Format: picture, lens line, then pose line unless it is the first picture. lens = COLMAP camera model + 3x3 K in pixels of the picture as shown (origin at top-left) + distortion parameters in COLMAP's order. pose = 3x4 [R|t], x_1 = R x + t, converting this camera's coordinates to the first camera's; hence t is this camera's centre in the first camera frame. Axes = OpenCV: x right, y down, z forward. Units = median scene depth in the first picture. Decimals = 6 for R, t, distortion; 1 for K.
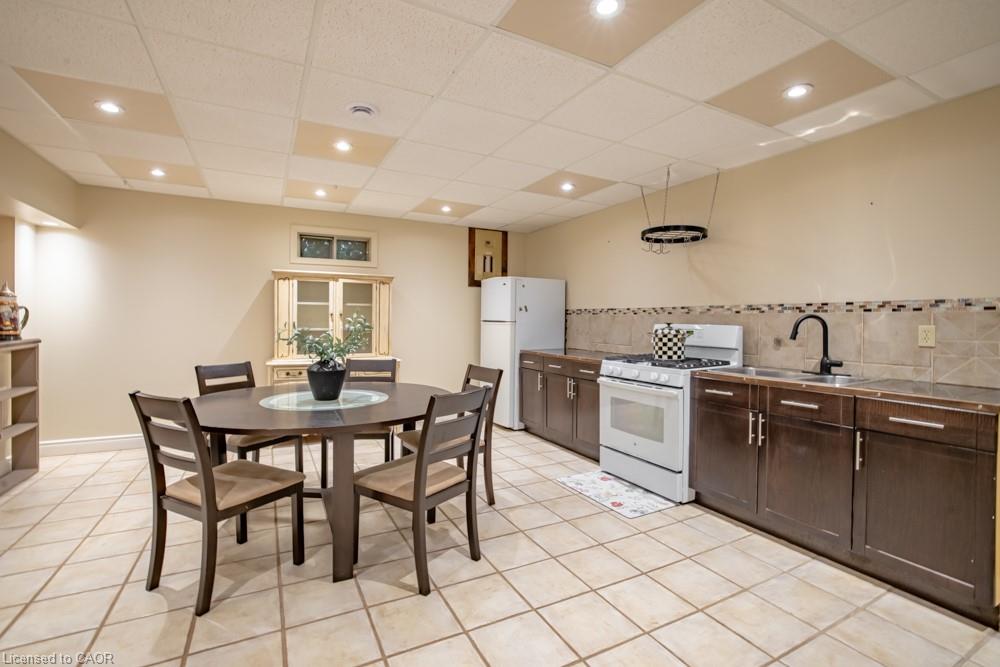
lens RADIAL K [[442.0, 0, 498.3], [0, 442.0, 327.4], [0, 0, 1]] dist [-0.001368, -0.000077]
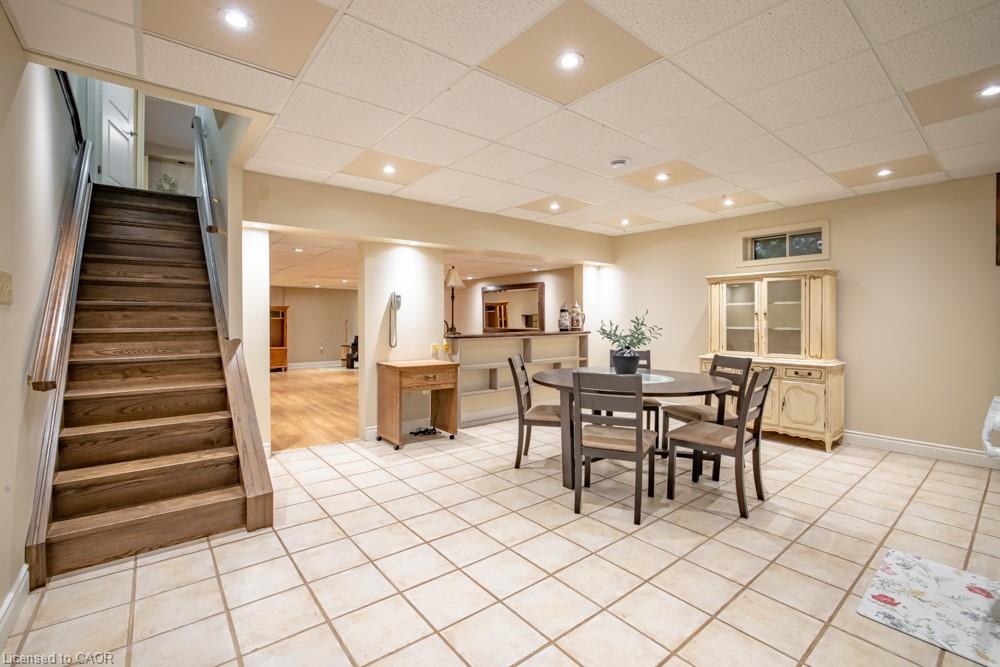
lens RADIAL K [[442.0, 0, 502.8], [0, 442.0, 325.8], [0, 0, 1]] dist [-0.001368, -0.000077]
pose [[0.203382, 0.003546, -0.979093, 0.682907], [-0.011672, 0.999931, 0.001197, 0.006777], [0.979030, 0.011185, 0.203409, 0.279449]]
